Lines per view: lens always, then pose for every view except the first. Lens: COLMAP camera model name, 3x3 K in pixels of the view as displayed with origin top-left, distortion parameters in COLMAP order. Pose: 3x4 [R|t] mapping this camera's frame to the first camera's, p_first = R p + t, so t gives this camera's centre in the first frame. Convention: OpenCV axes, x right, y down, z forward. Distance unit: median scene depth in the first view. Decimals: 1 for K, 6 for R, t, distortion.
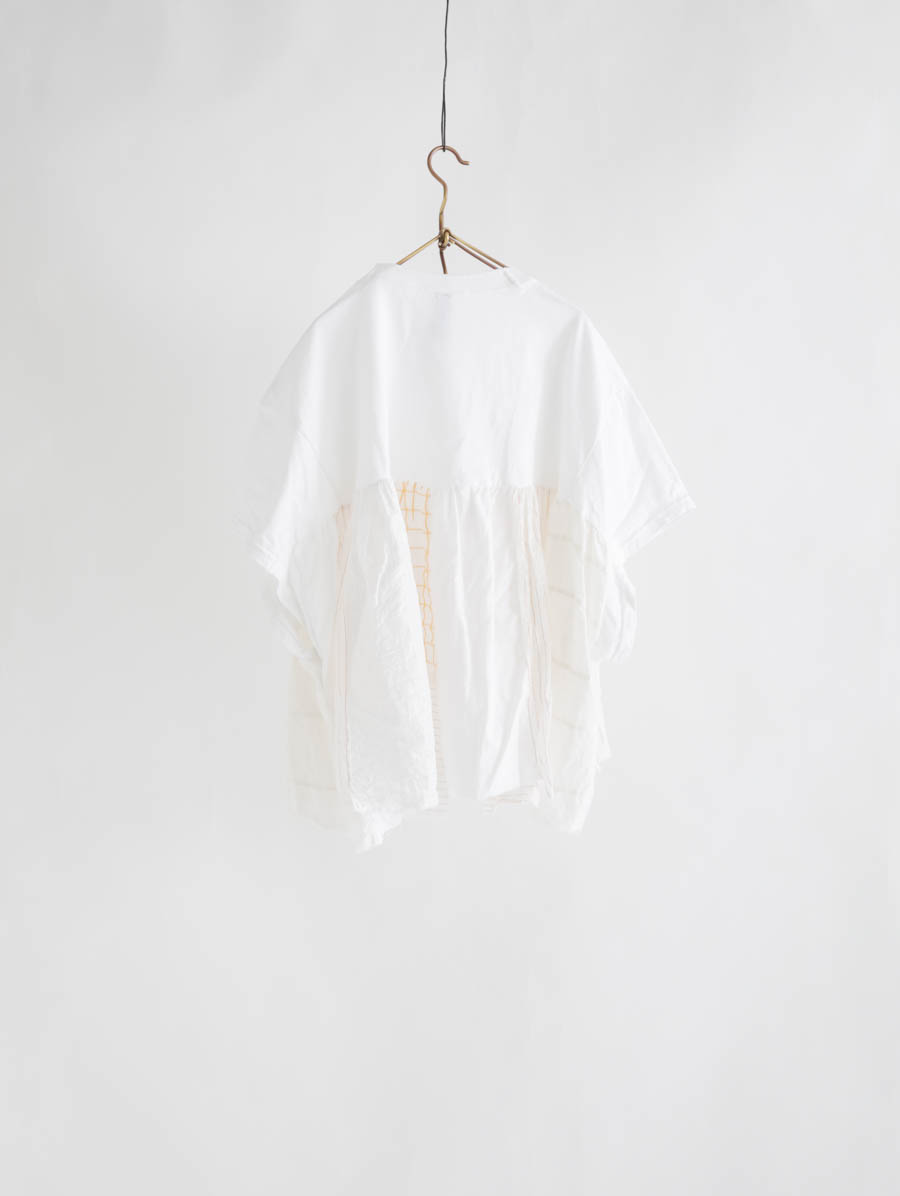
lens RADIAL K [[1631.0, 0, 442.8], [0, 1631.0, 596.8], [0, 0, 1]] dist [0.182932, 0.000000]
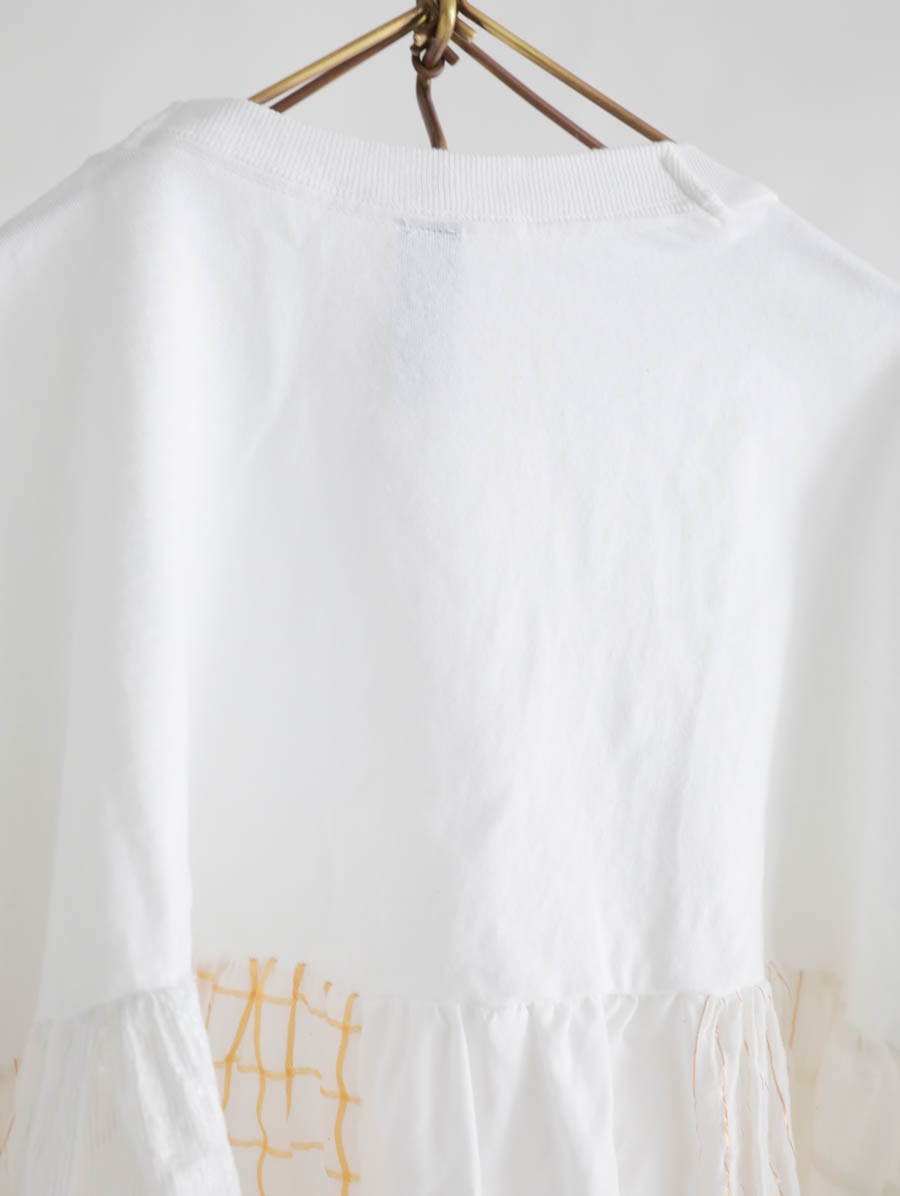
lens RADIAL K [[1631.0, 0, 448.9], [0, 1631.0, 602.3], [0, 0, 1]] dist [0.182932, 0.000000]
pose [[0.998794, 0.021139, 0.044322, -0.006684], [-0.015609, 0.992459, -0.121582, -0.095244], [-0.046558, 0.120743, 0.991591, 0.748464]]
